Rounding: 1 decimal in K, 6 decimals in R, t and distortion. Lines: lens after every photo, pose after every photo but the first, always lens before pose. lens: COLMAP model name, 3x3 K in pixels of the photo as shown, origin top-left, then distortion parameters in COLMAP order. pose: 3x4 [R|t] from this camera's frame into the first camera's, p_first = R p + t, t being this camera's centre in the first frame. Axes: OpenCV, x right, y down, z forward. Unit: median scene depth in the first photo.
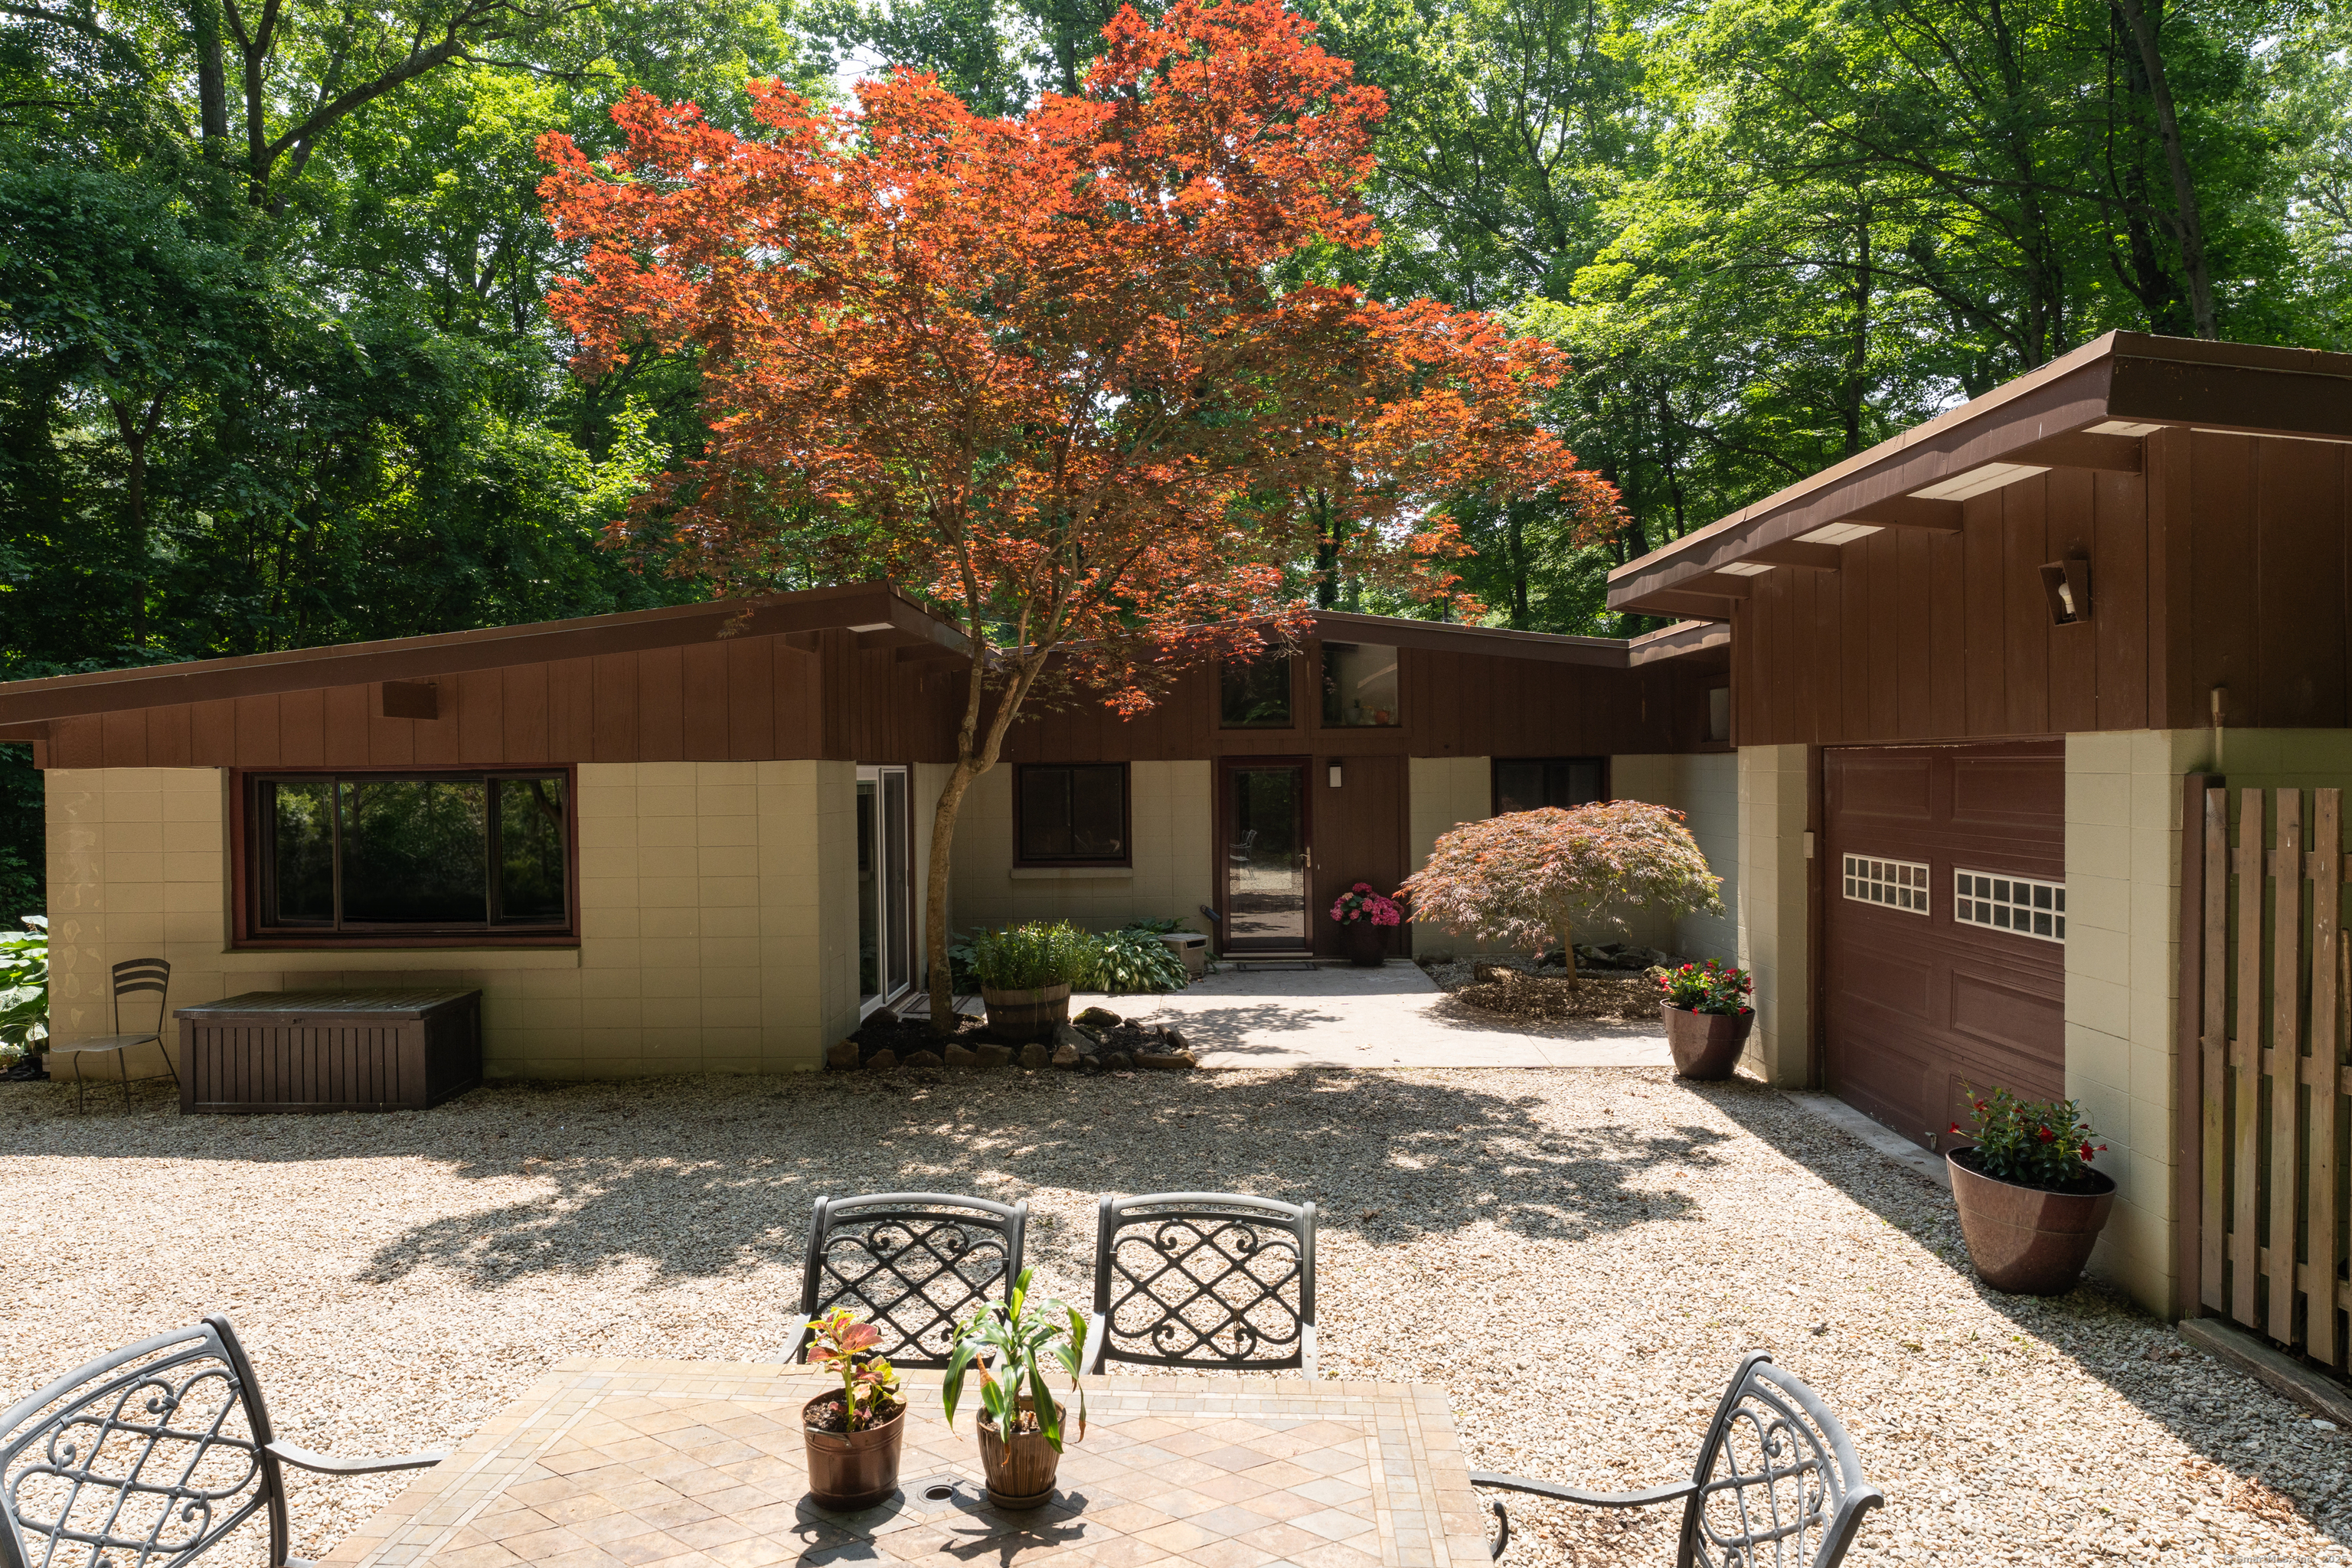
lens RADIAL K [[1345.8, 0, 1176.0], [0, 1345.8, 784.0], [0, 0, 1]] dist [-0.005538, -0.000346]
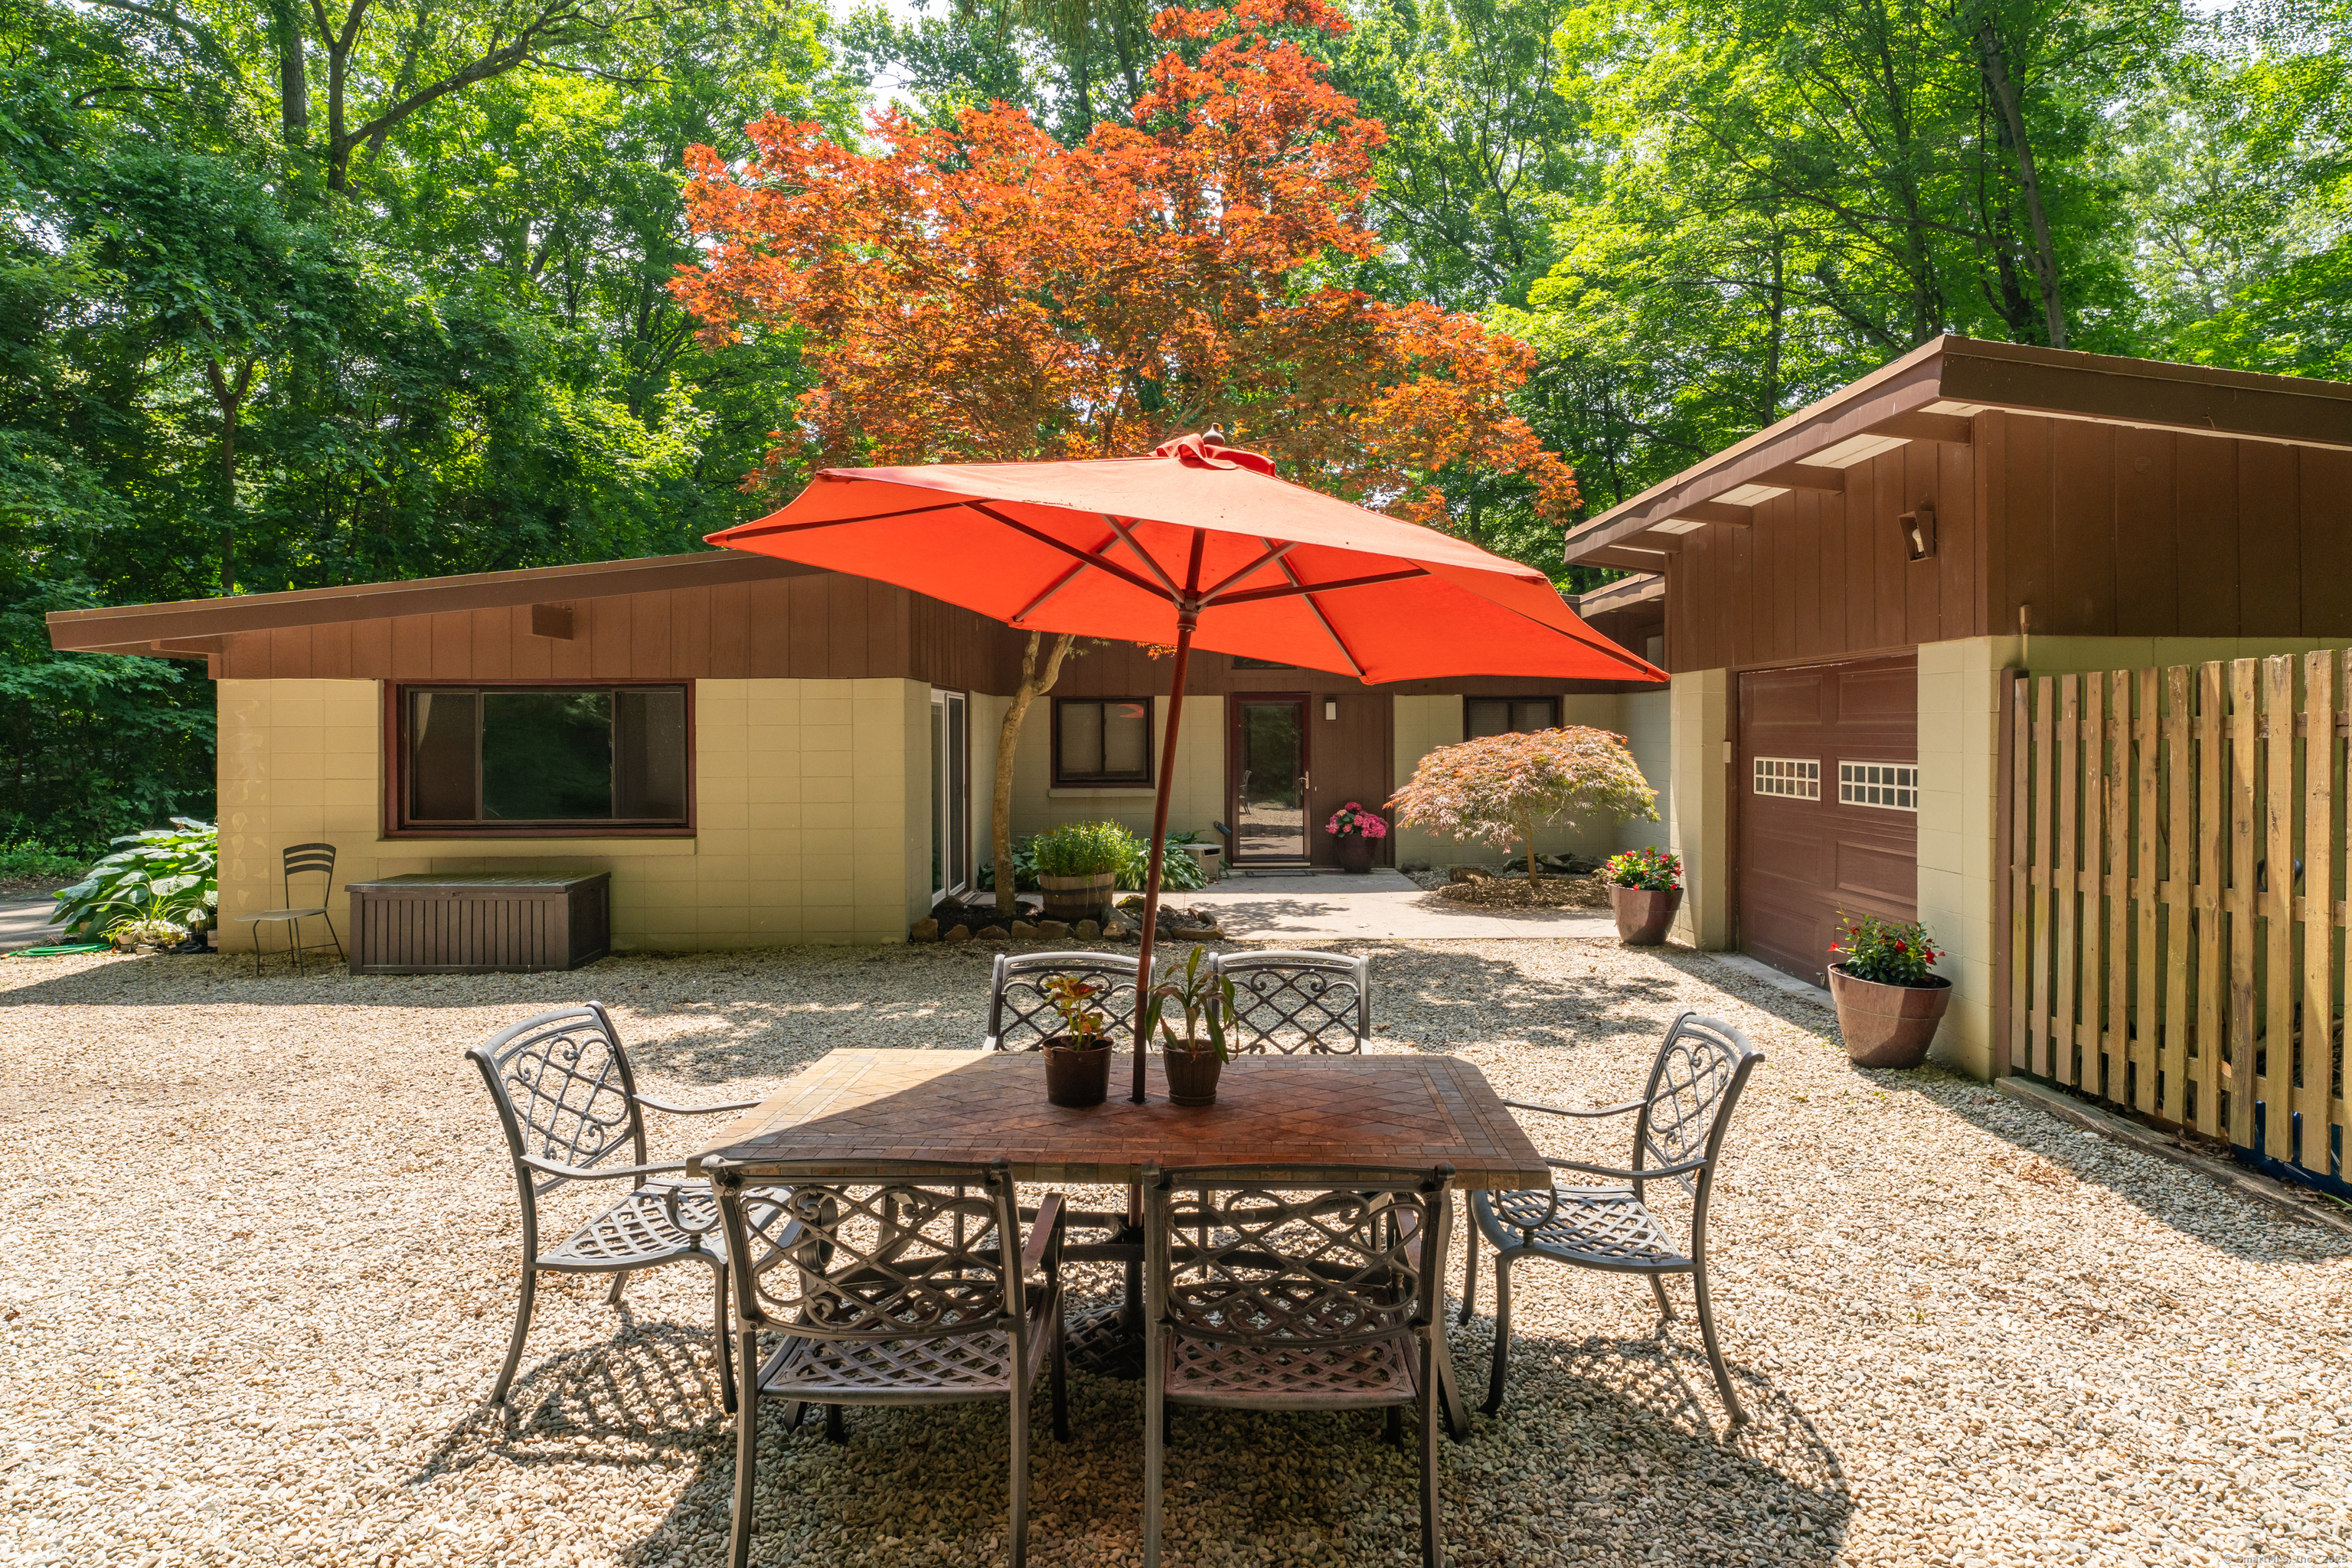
lens RADIAL K [[1245.8, 0, 1229.0], [0, 1245.8, 736.6], [0, 0, 1]] dist [-0.006049, -0.002130]
pose [[0.998375, 0.007971, 0.056417, -0.038600], [-0.007437, 0.999926, -0.009658, 0.036140], [-0.056490, 0.009223, 0.998361, -0.088350]]
